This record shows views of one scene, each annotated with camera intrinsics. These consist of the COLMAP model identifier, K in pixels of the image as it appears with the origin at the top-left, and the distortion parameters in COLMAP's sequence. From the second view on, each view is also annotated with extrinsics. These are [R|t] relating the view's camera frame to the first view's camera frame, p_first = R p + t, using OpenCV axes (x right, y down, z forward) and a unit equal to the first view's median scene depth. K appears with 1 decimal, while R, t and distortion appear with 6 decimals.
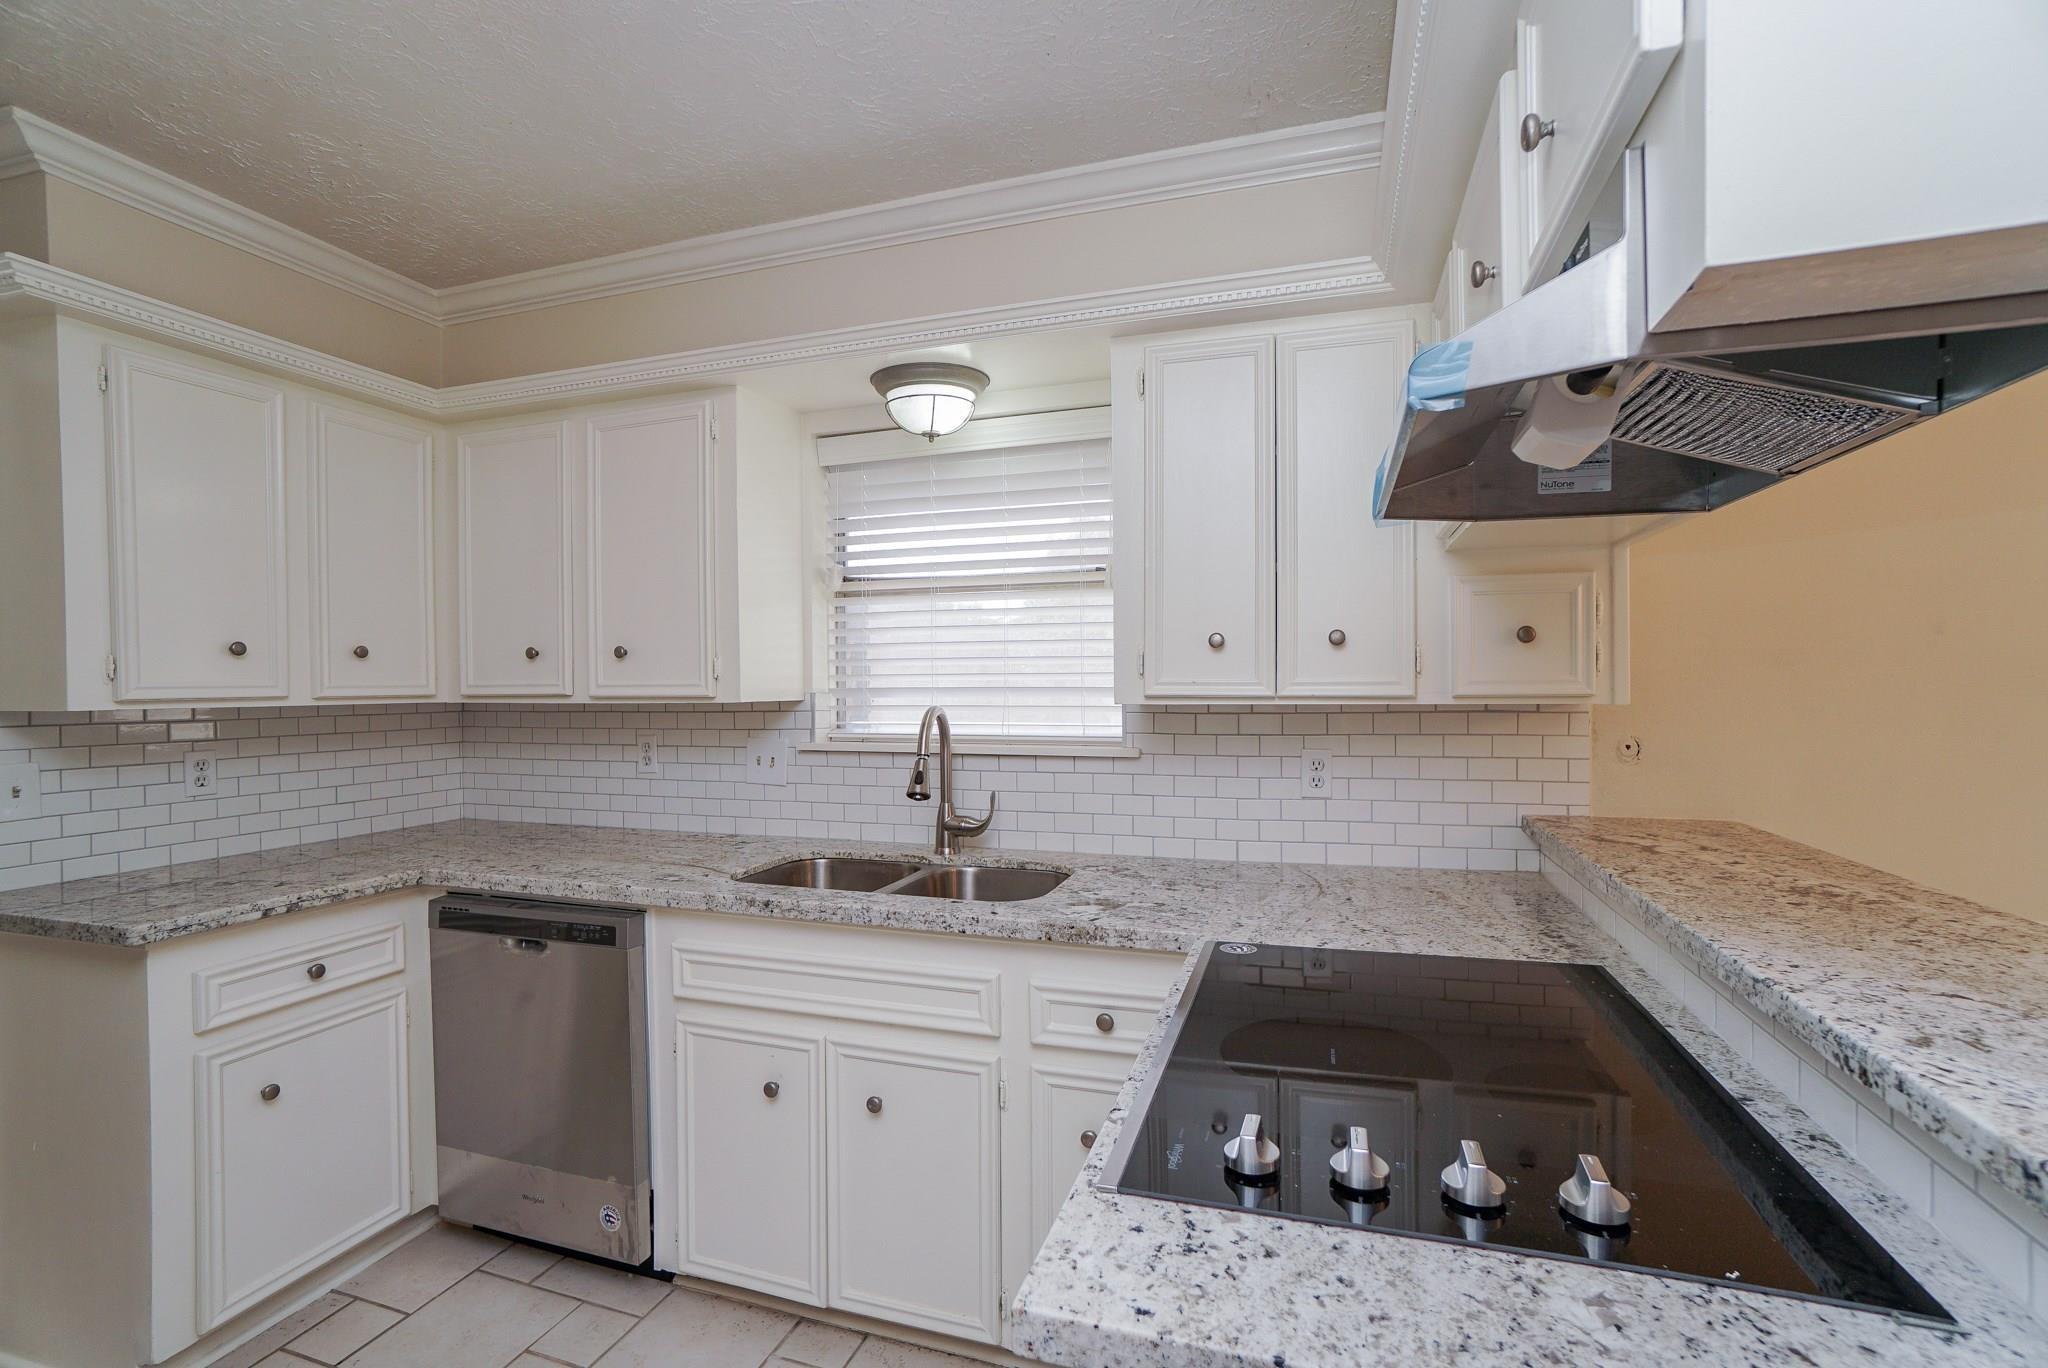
lens RADIAL K [[914.1, 0, 1019.0], [0, 914.1, 688.9], [0, 0, 1]] dist [-0.036778, 0.015514]
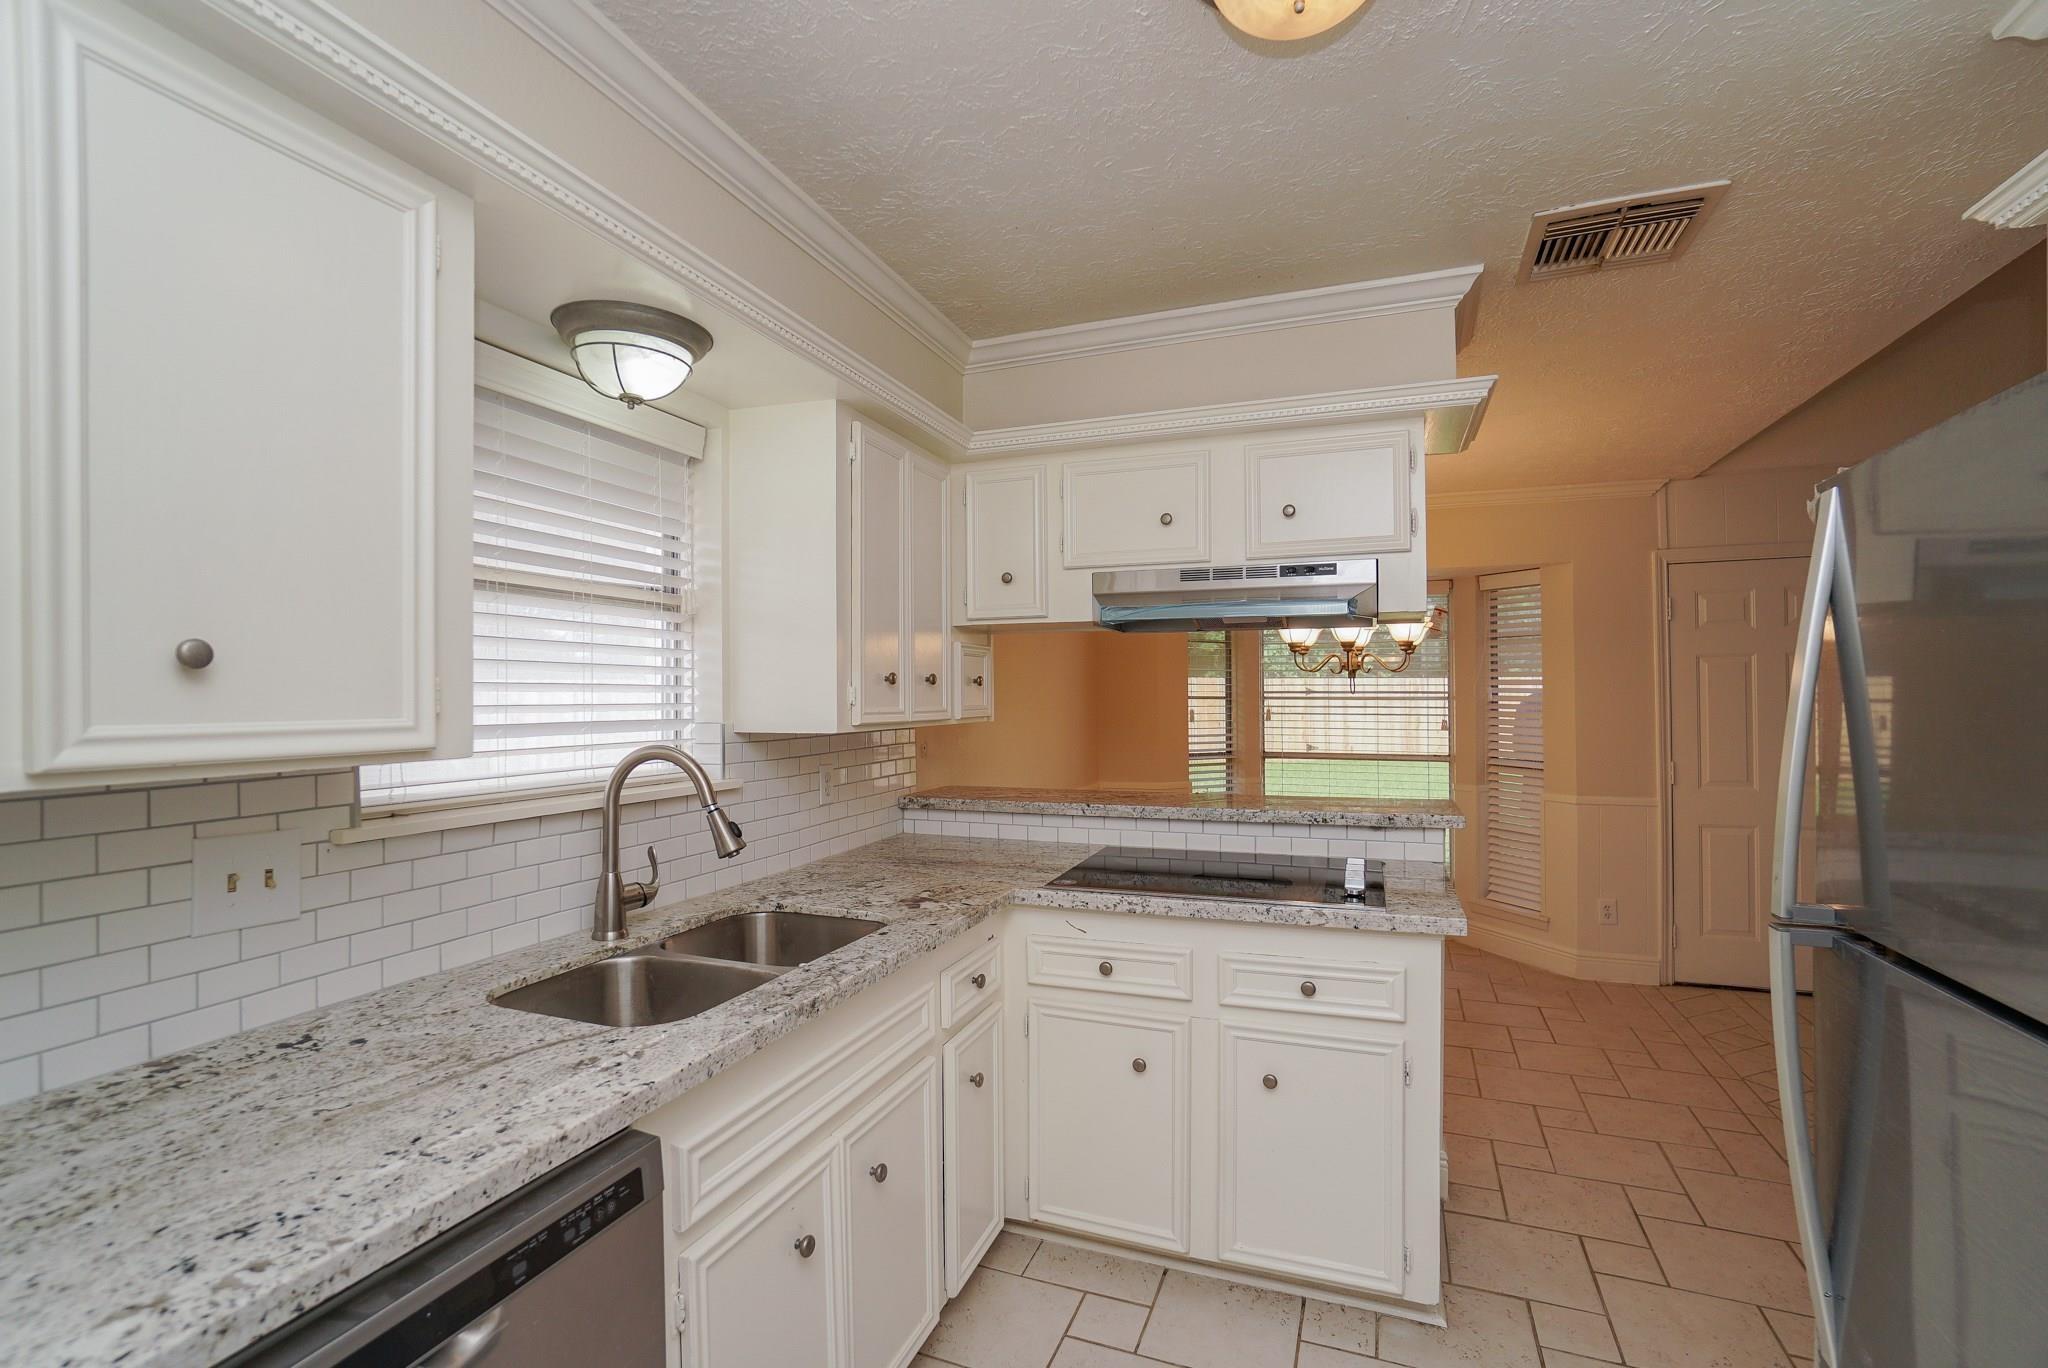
lens RADIAL K [[914.1, 0, 1033.2], [0, 914.1, 686.0], [0, 0, 1]] dist [-0.036778, 0.015514]
pose [[0.032420, 0.017526, 0.999321, -0.858433], [0.001561, 0.999844, -0.017586, -0.017078], [-0.999473, 0.002130, 0.032388, 0.643276]]
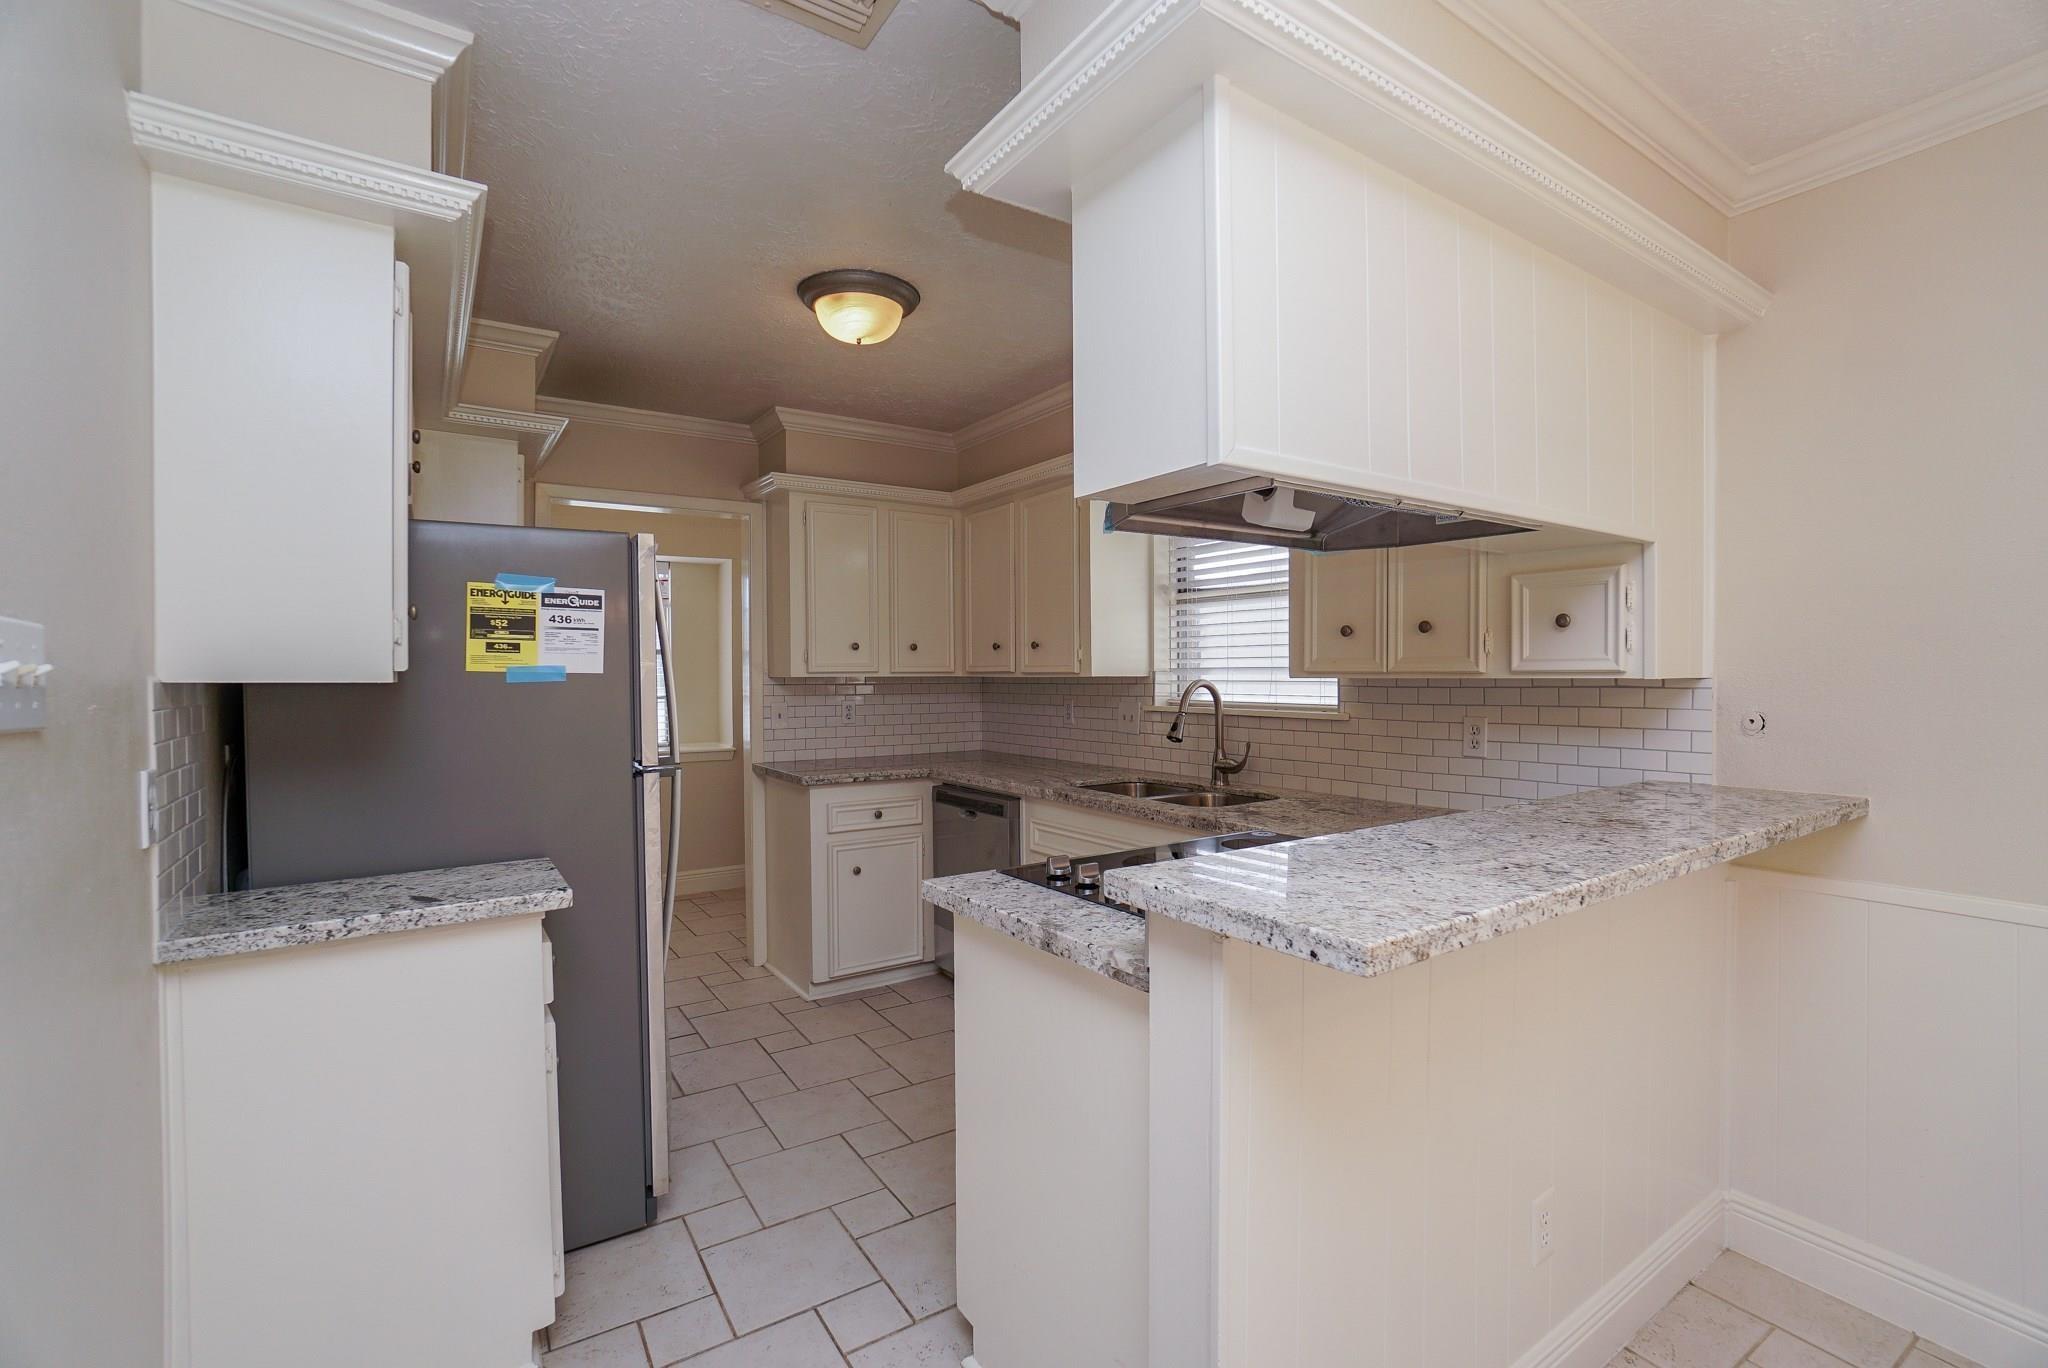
lens RADIAL K [[914.1, 0, 1057.3], [0, 914.1, 680.1], [0, 0, 1]] dist [-0.036778, 0.015514]
pose [[0.810345, 0.007610, -0.585903, 0.566266], [-0.002967, 0.999956, 0.008884, 0.006716], [0.585945, -0.005460, 0.810332, -0.302869]]
